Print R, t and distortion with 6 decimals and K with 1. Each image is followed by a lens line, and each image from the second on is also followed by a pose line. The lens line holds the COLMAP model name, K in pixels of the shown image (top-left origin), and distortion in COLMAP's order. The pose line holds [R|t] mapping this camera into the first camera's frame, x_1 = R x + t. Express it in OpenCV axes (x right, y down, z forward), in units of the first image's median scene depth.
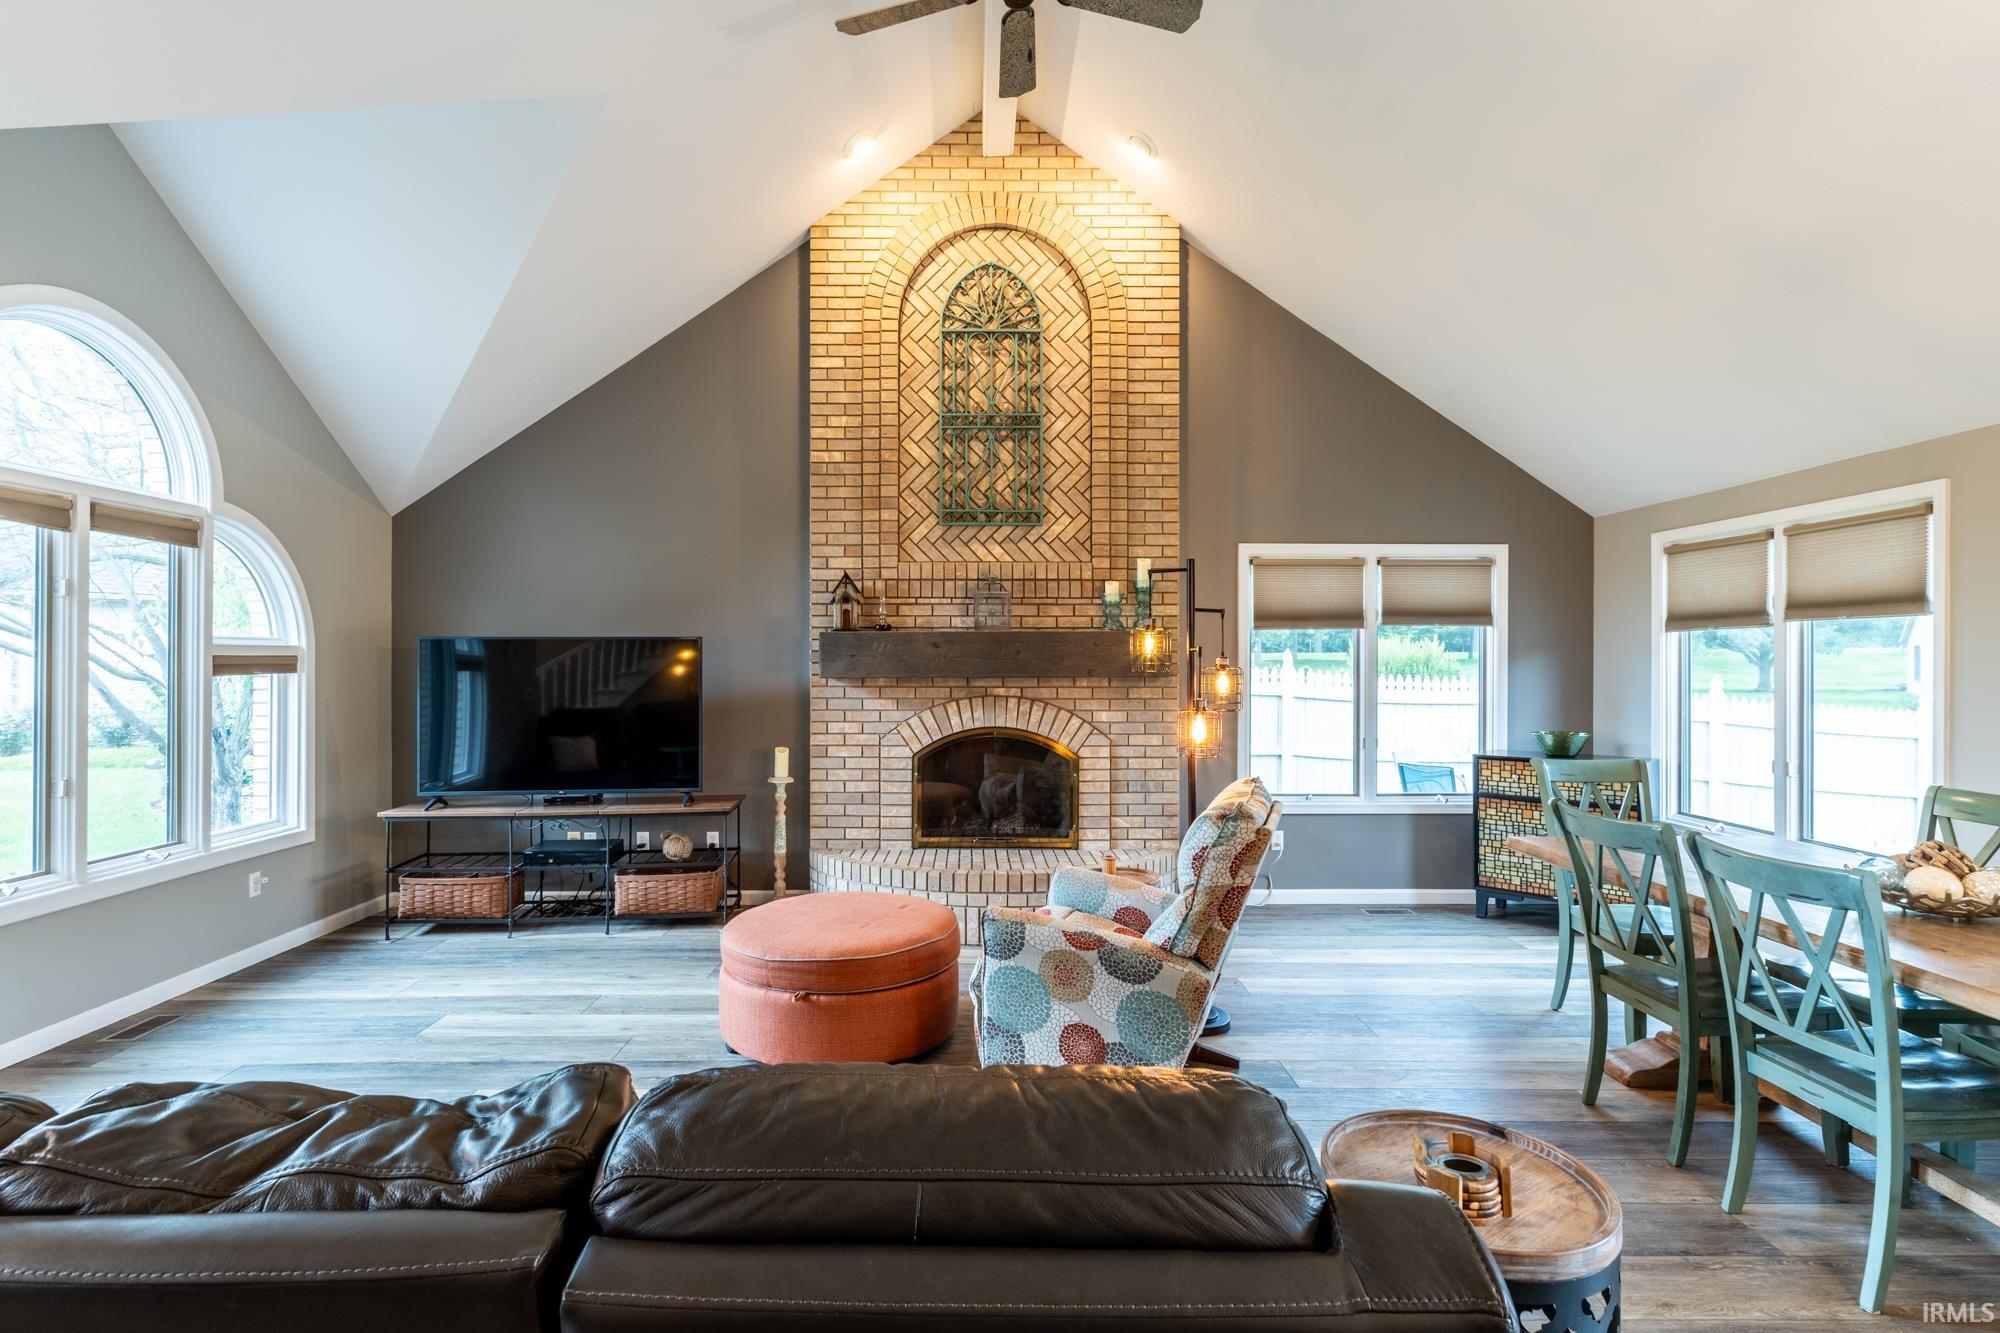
lens RADIAL K [[975.1, 0, 988.9], [0, 975.1, 659.4], [0, 0, 1]] dist [0.006039, -0.001086]
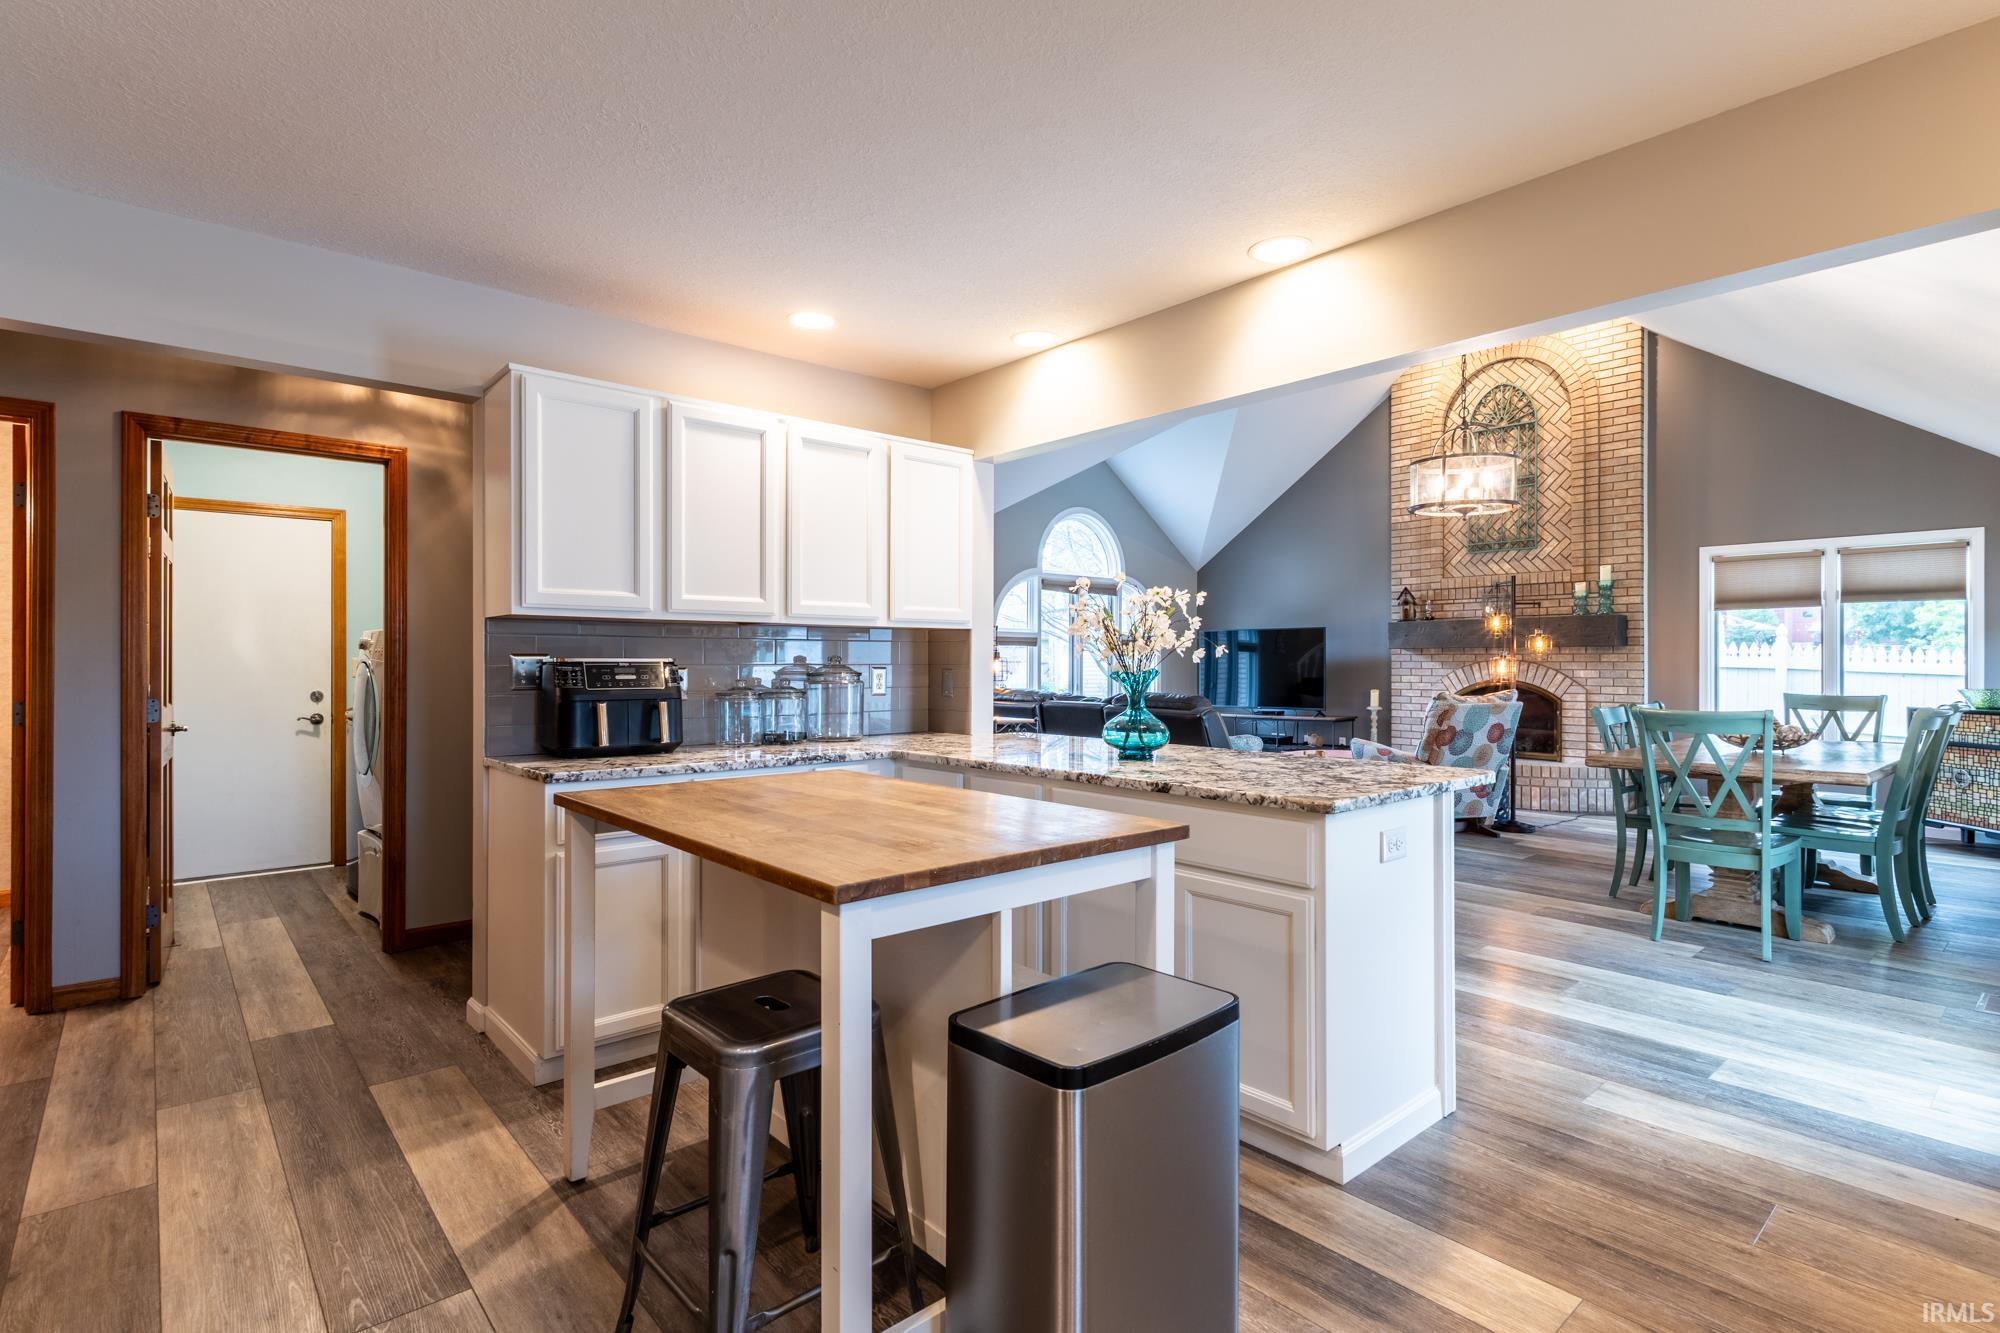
lens RADIAL K [[975.1, 0, 996.8], [0, 975.1, 656.8], [0, 0, 1]] dist [0.006039, -0.001086]
pose [[0.648947, -0.003582, -0.760825, 0.670313], [0.002127, 0.999994, -0.002894, 0.035536], [0.760830, 0.000259, 0.648951, -0.637118]]
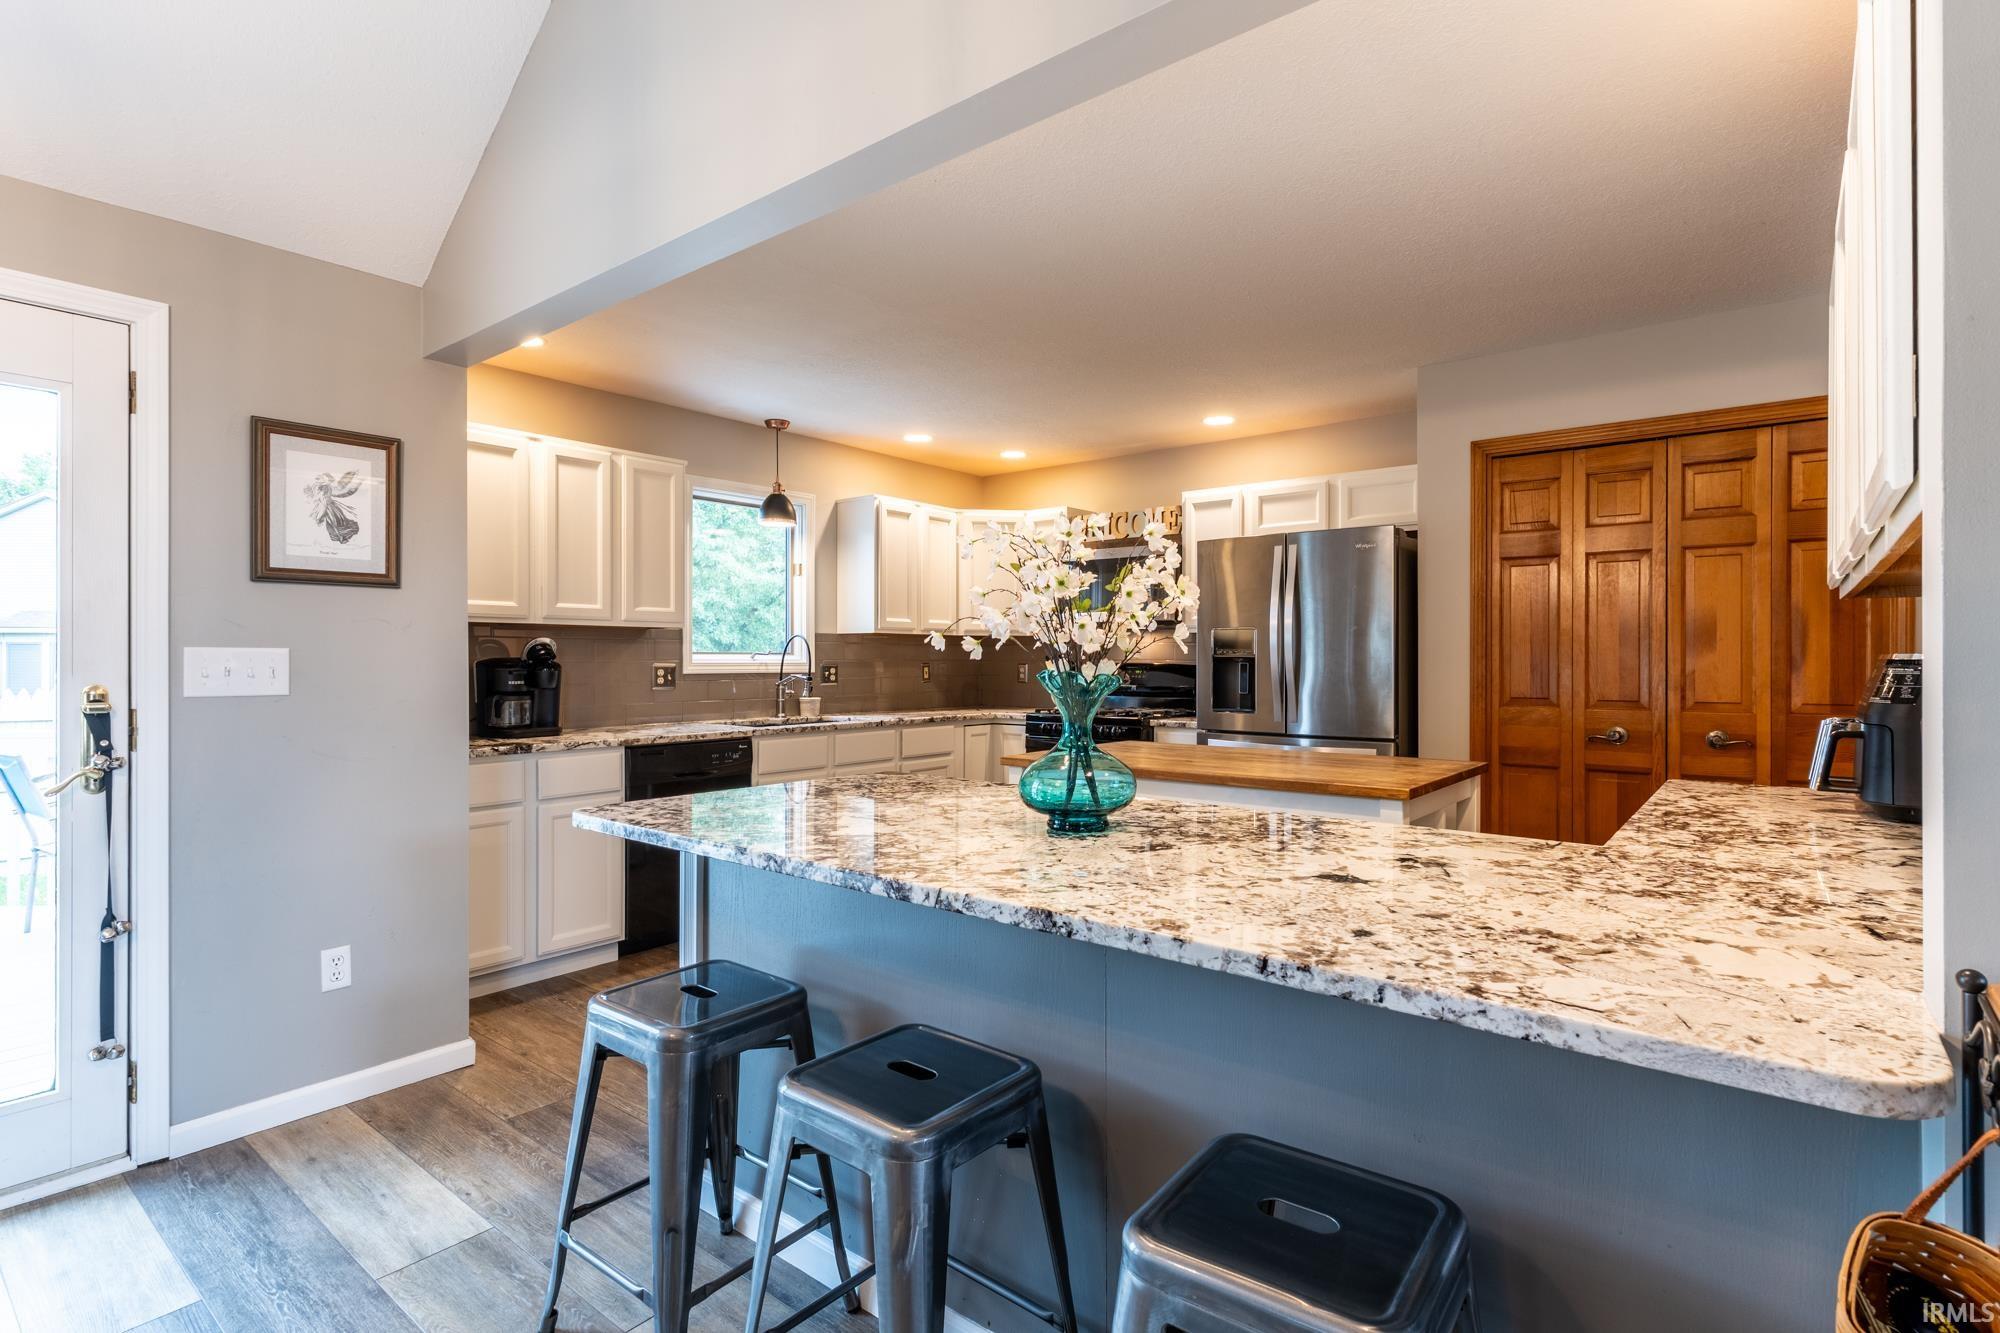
lens RADIAL K [[975.1, 0, 998.8], [0, 975.1, 665.4], [0, 0, 1]] dist [0.006039, -0.001086]
pose [[-0.769185, -0.005912, 0.638999, 0.103801], [-0.003725, 0.999982, 0.004768, 0.038347], [-0.639016, 0.001287, -0.769193, 0.060543]]
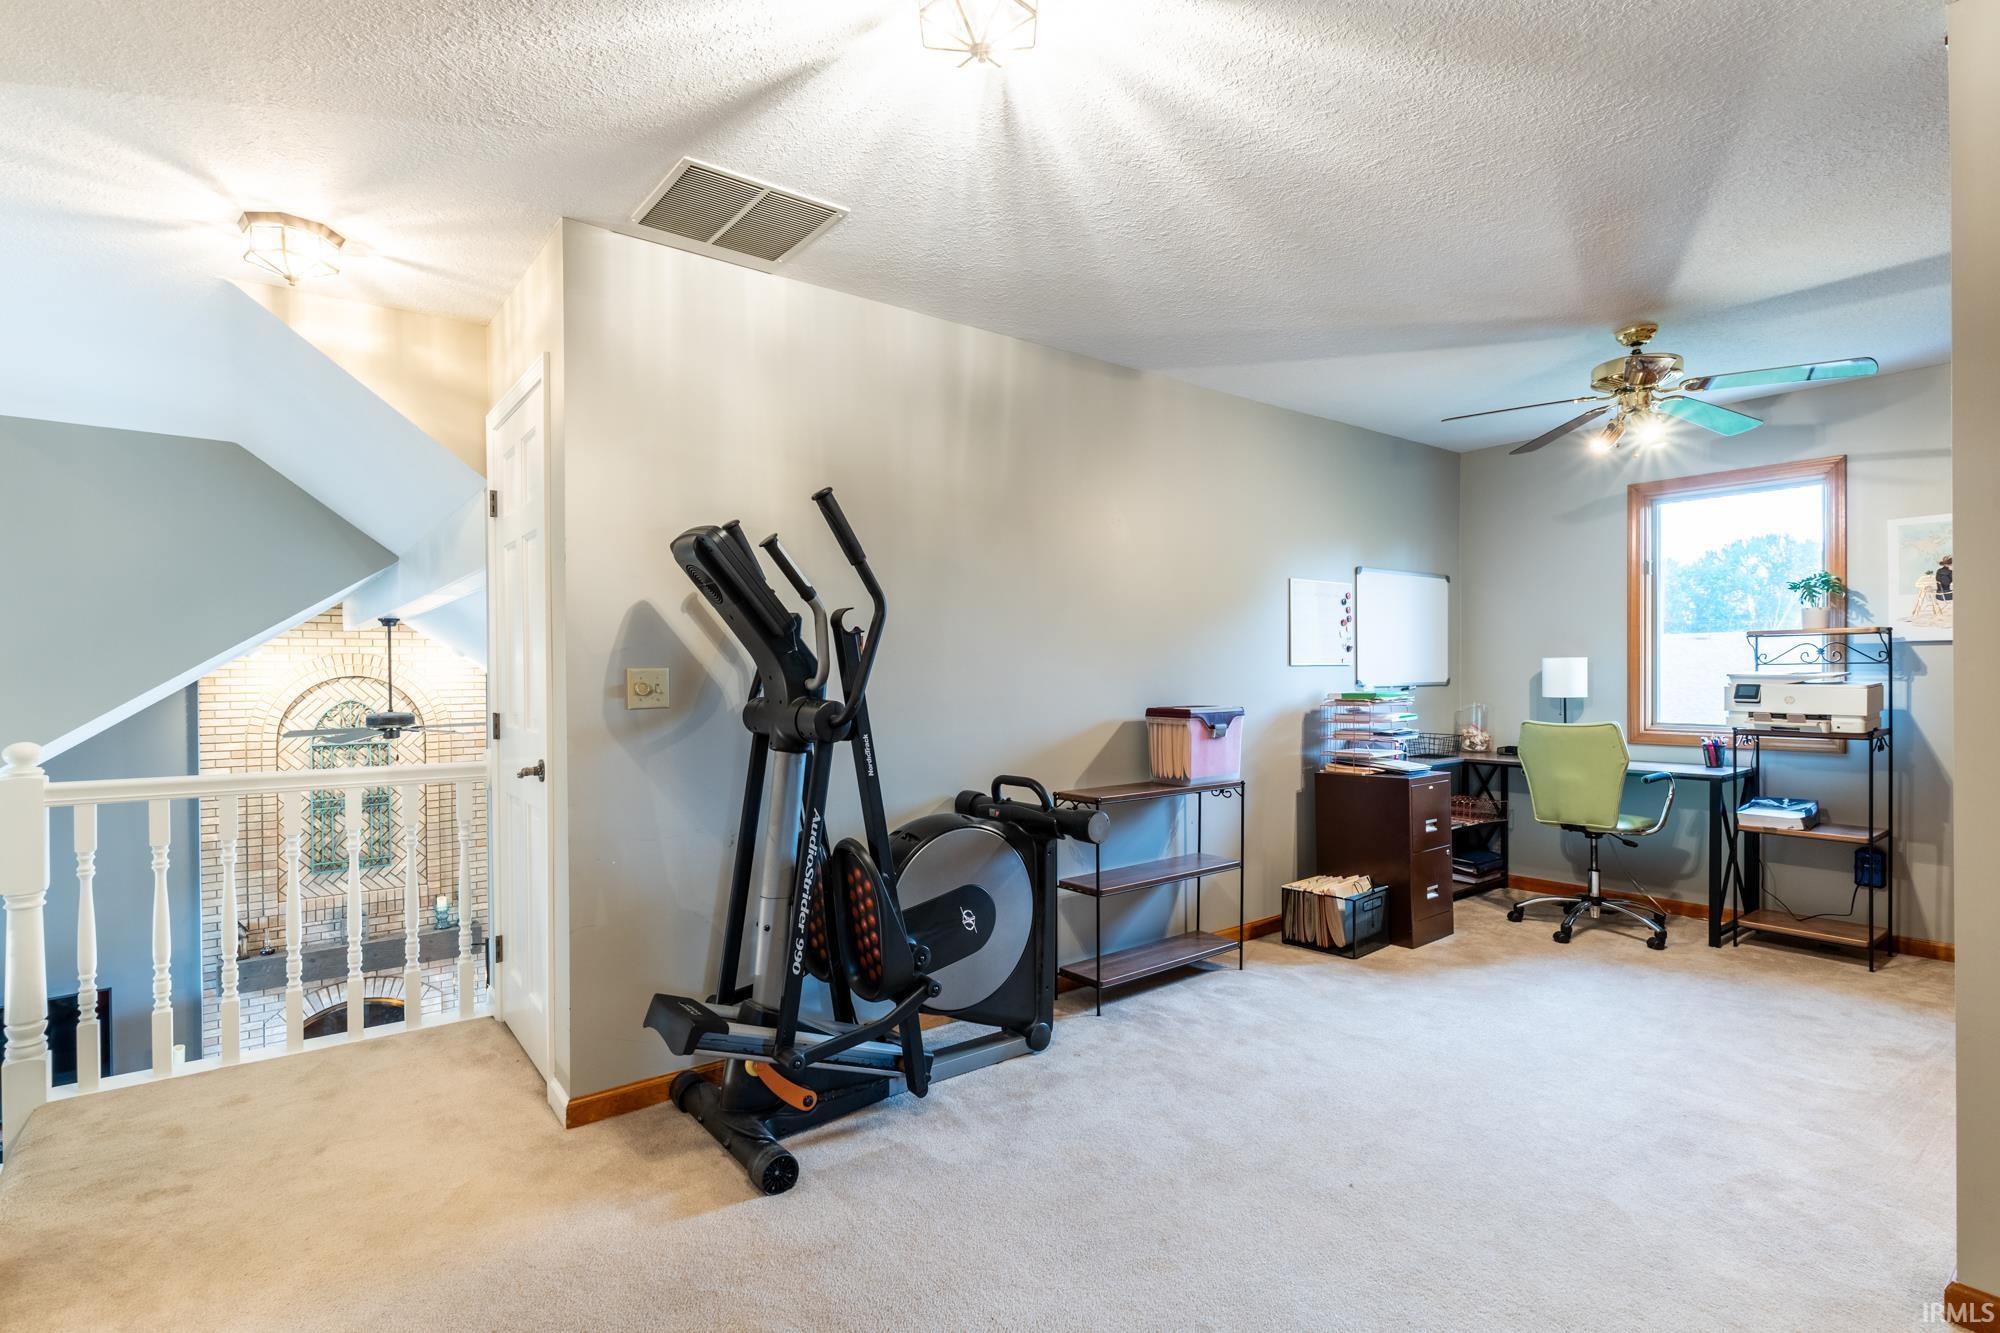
lens RADIAL K [[975.1, 0, 993.7], [0, 975.1, 674.0], [0, 0, 1]] dist [0.006039, -0.001086]
pose [[0.799373, -0.010019, 0.600752, -0.113203], [0.005666, 0.999942, 0.009138, -0.456928], [-0.600809, -0.003901, 0.799383, -0.853617]]
